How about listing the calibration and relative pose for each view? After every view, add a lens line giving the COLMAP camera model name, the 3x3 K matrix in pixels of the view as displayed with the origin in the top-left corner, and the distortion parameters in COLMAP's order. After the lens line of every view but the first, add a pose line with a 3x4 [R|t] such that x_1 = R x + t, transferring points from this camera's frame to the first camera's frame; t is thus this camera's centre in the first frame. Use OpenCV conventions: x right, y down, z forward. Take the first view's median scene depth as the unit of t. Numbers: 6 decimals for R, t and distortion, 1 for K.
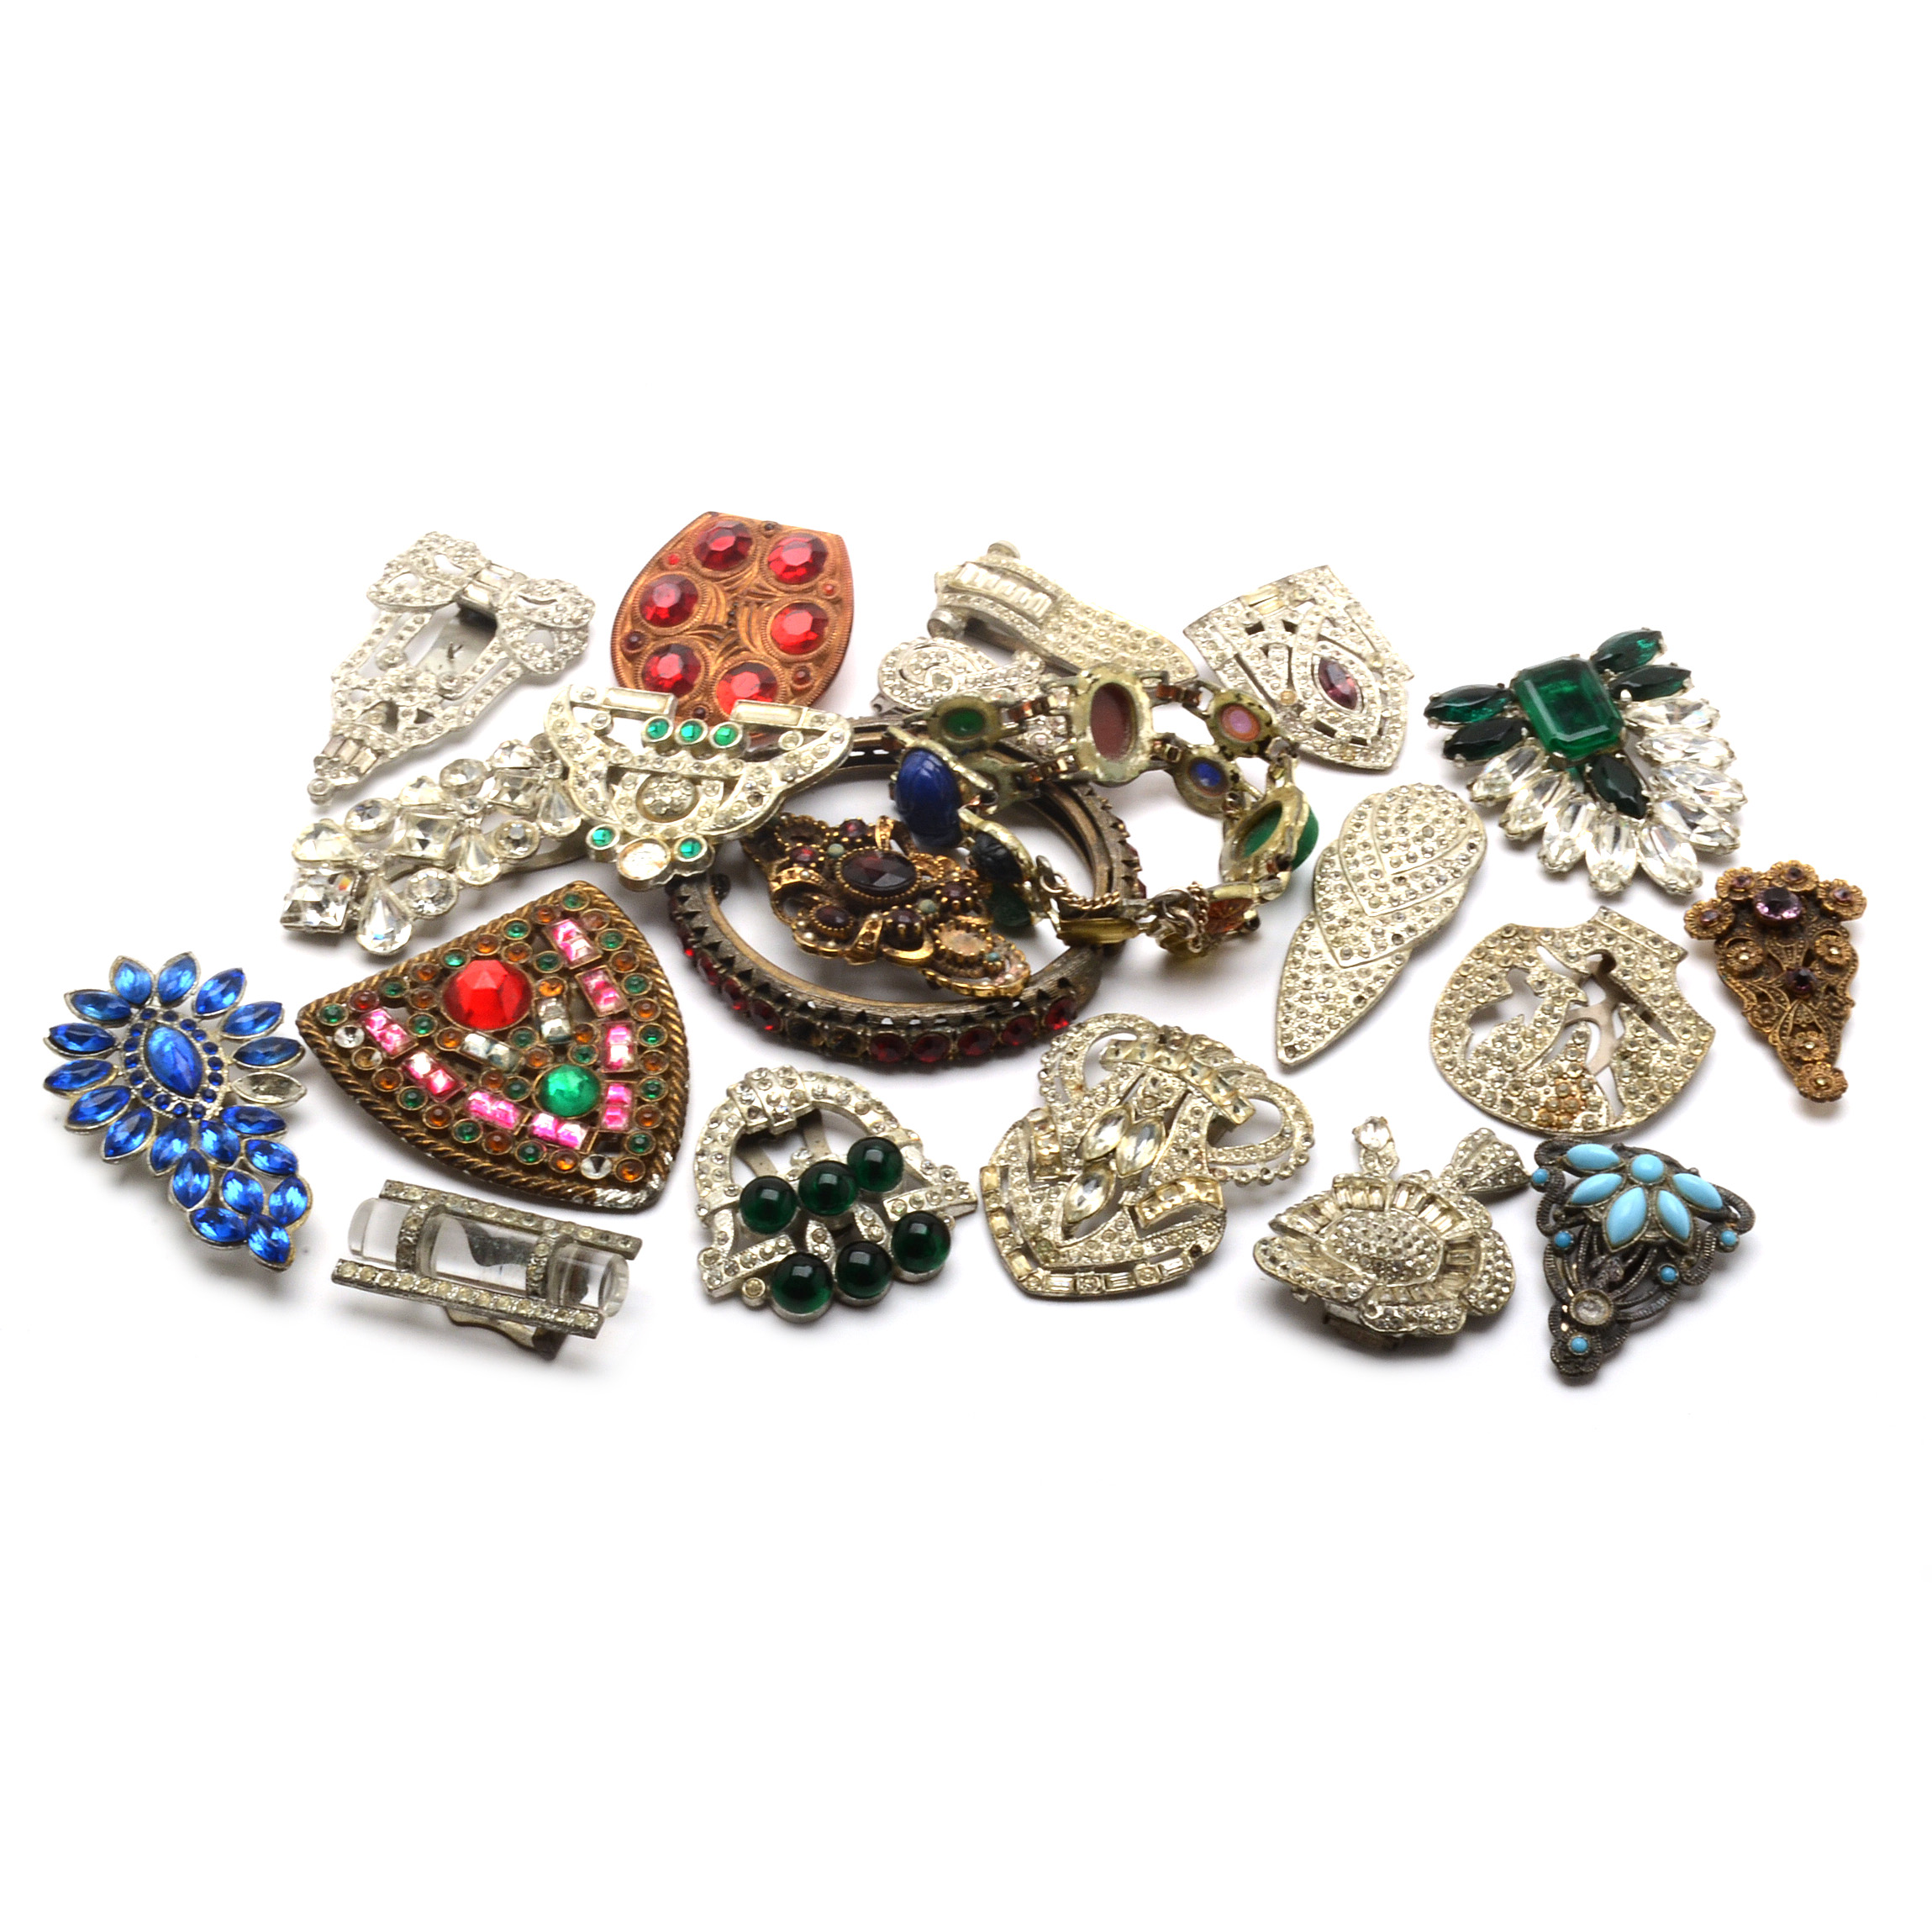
lens RADIAL K [[4498.0, 0, 966.0], [0, 4498.0, 966.0], [0, 0, 1]] dist [-0.035740, -0.161358]
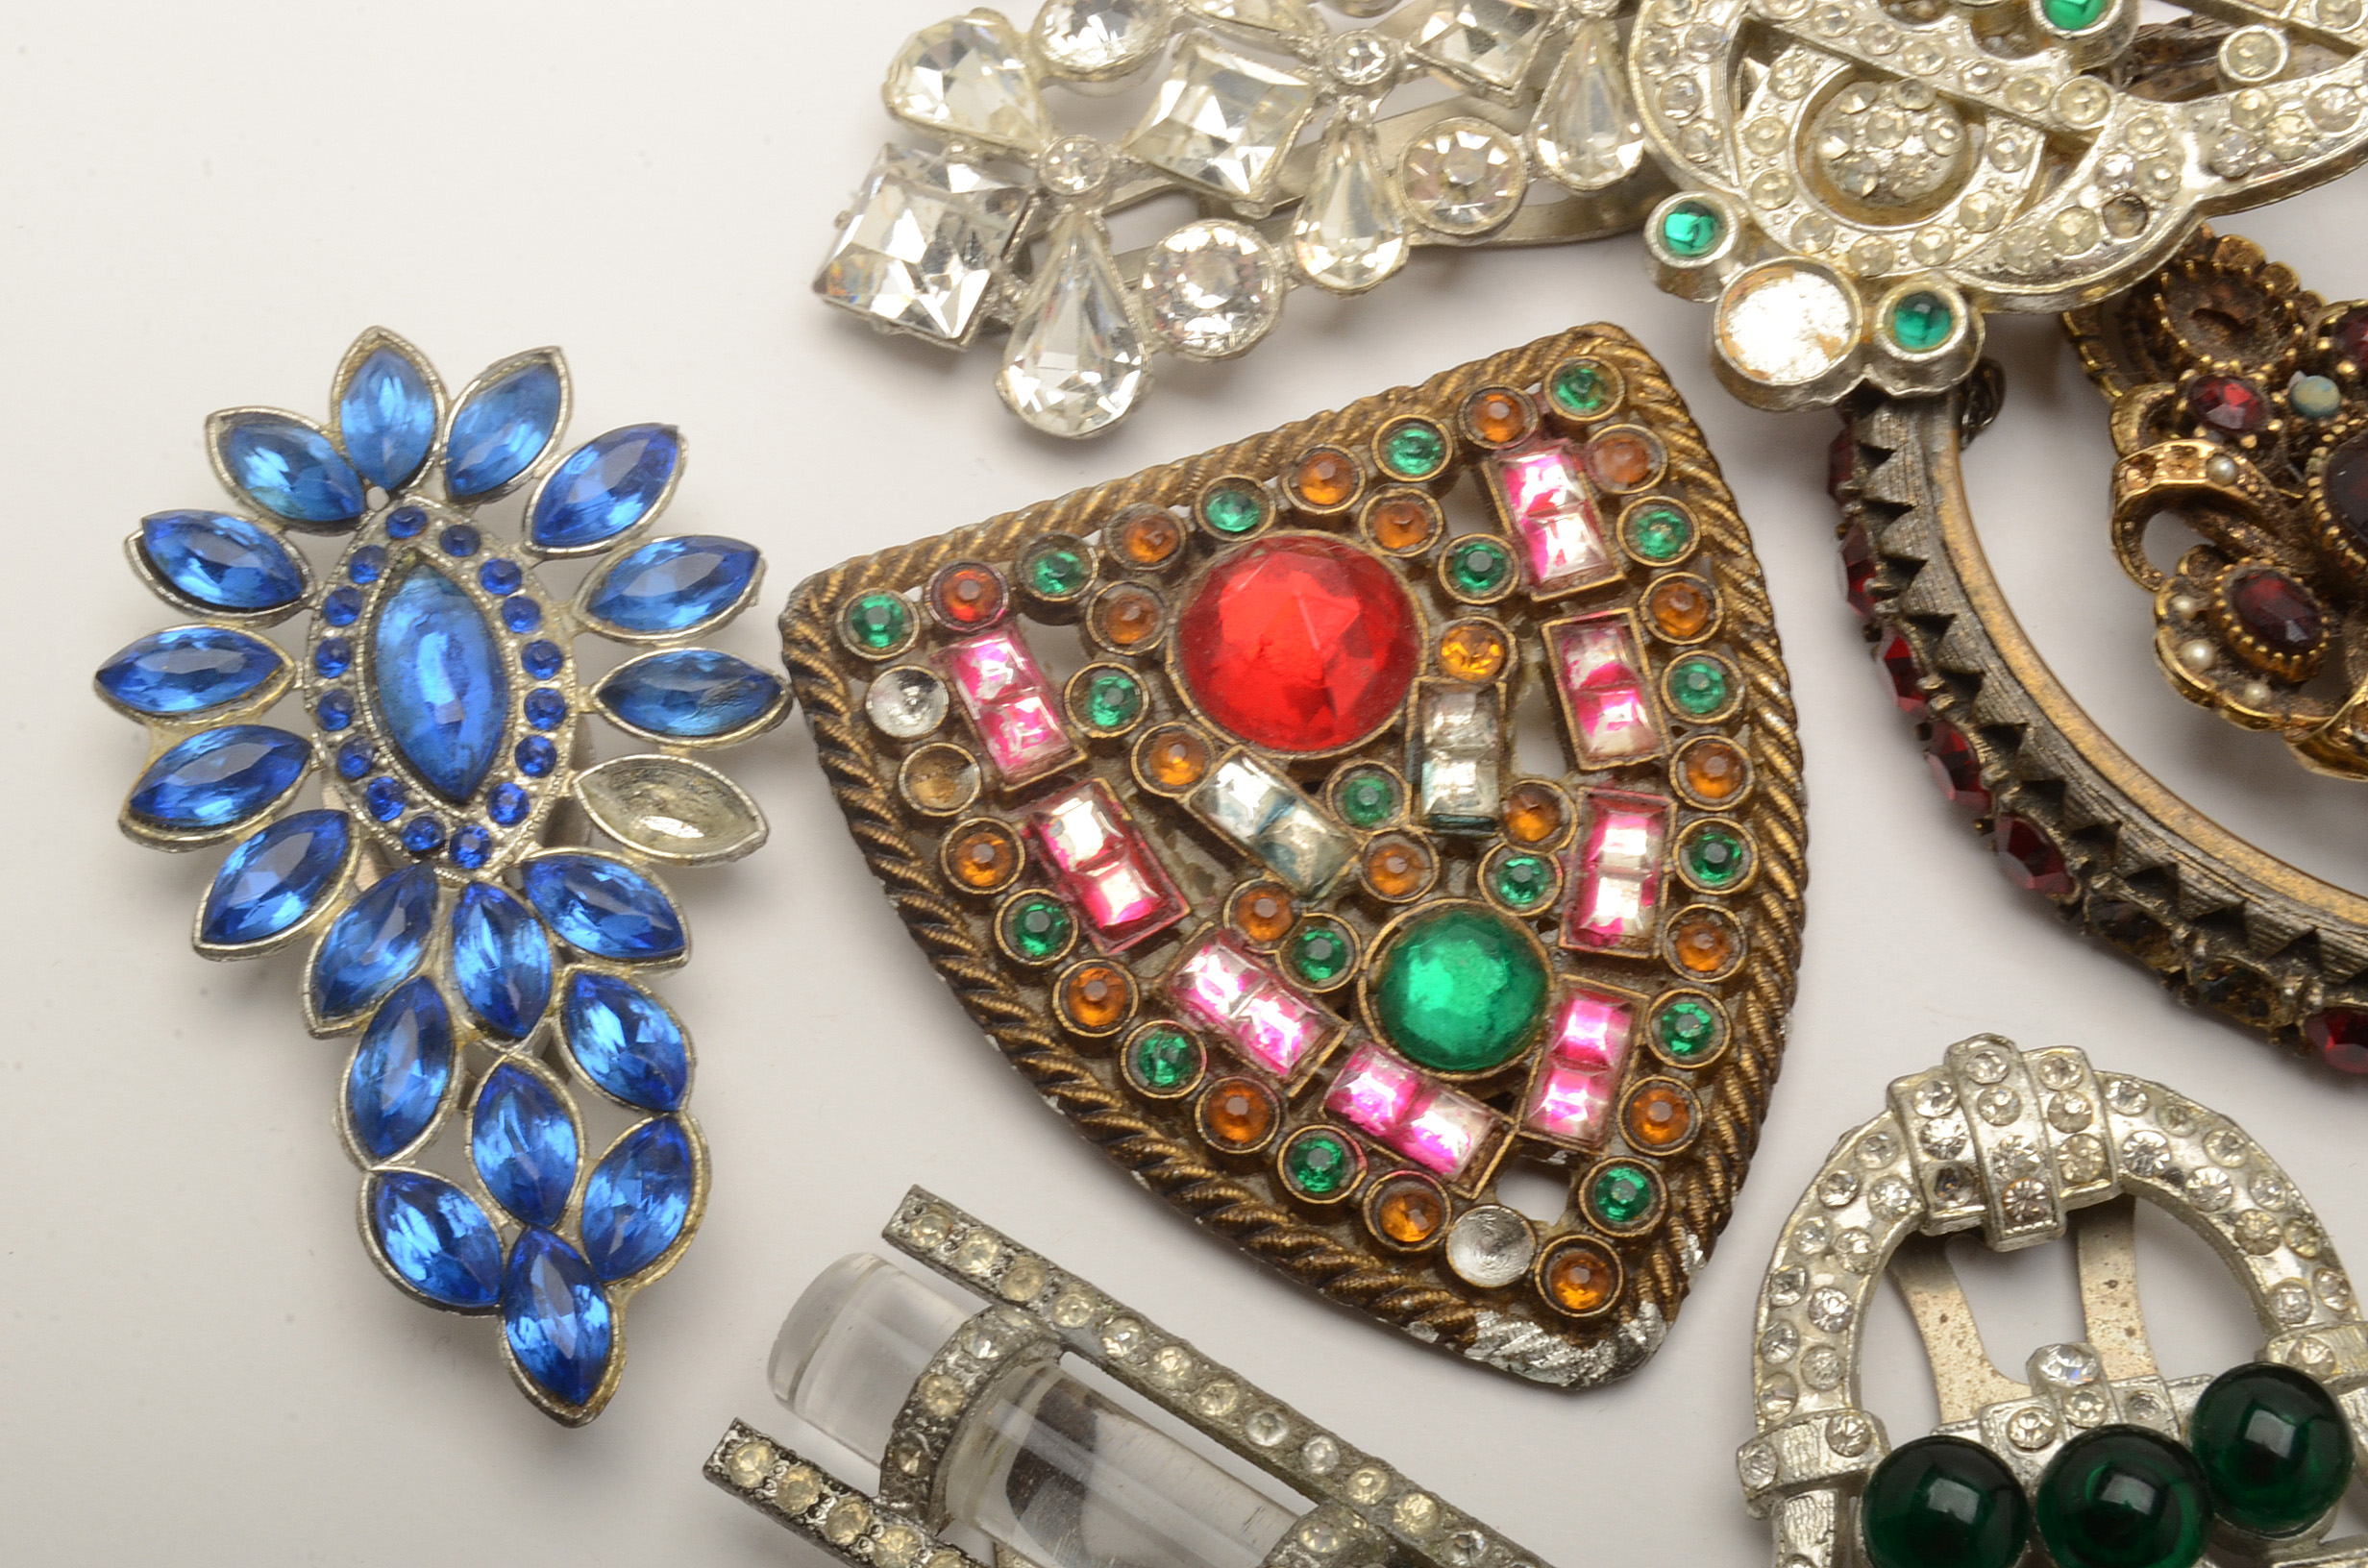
lens RADIAL K [[5213.9, 0, 1184.0], [0, 5213.9, 784.0], [0, 0, 1]] dist [0.002735, -0.261220]
pose [[0.970045, 0.205364, -0.129762, -0.056827], [-0.163810, 0.947429, 0.274852, -0.096967], [0.179385, -0.245363, 0.952690, 0.579888]]
